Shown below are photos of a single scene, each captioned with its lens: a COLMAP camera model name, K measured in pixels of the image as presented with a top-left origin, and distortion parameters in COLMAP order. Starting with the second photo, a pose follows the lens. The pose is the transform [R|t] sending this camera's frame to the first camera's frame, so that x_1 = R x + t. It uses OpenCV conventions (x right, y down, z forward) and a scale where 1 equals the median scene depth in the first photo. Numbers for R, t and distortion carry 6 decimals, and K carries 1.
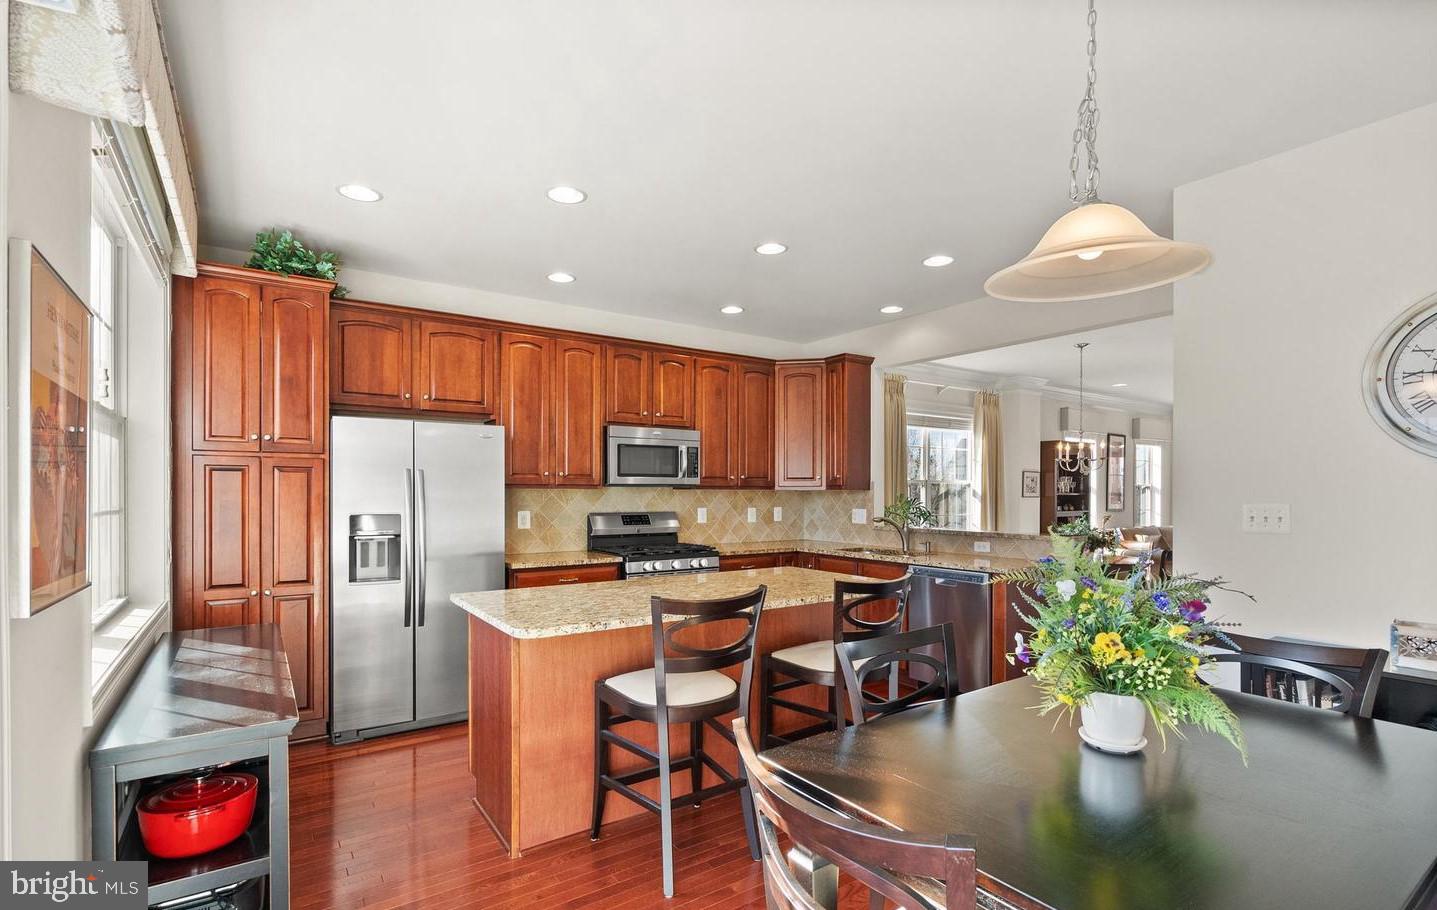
lens RADIAL K [[675.2, 0, 718.7], [0, 675.2, 489.6], [0, 0, 1]] dist [-0.000167, -0.000027]
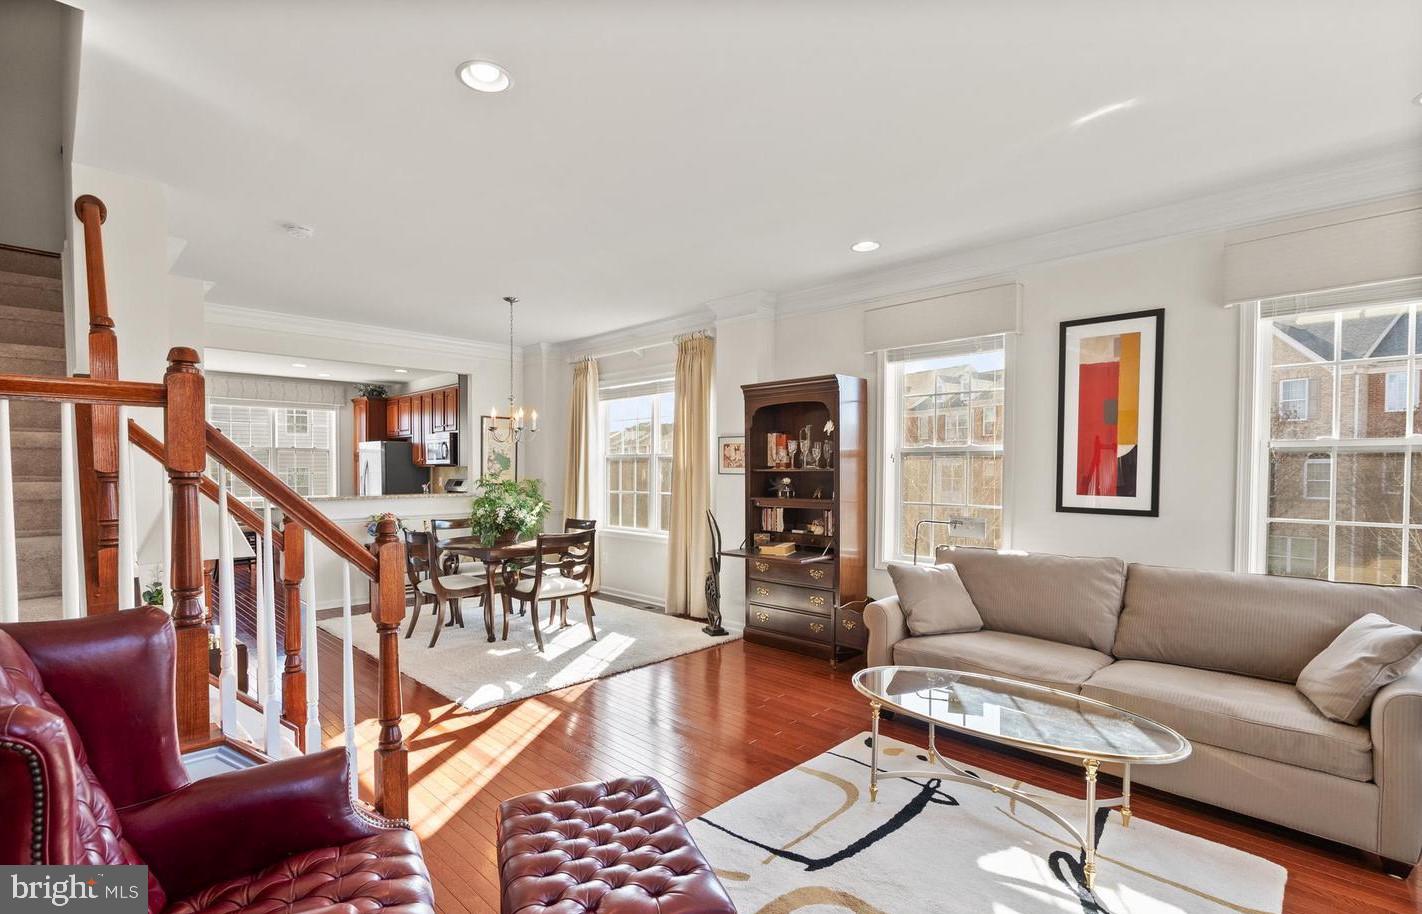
lens RADIAL K [[664.6, 0, 684.8], [0, 664.6, 477.6], [0, 0, 1]] dist [-0.001694, -0.000094]
pose [[0.160942, 0.007840, -0.986933, 1.137562], [-0.007852, 0.999947, 0.006663, 0.009489], [0.986933, 0.006677, 0.160995, 0.834355]]
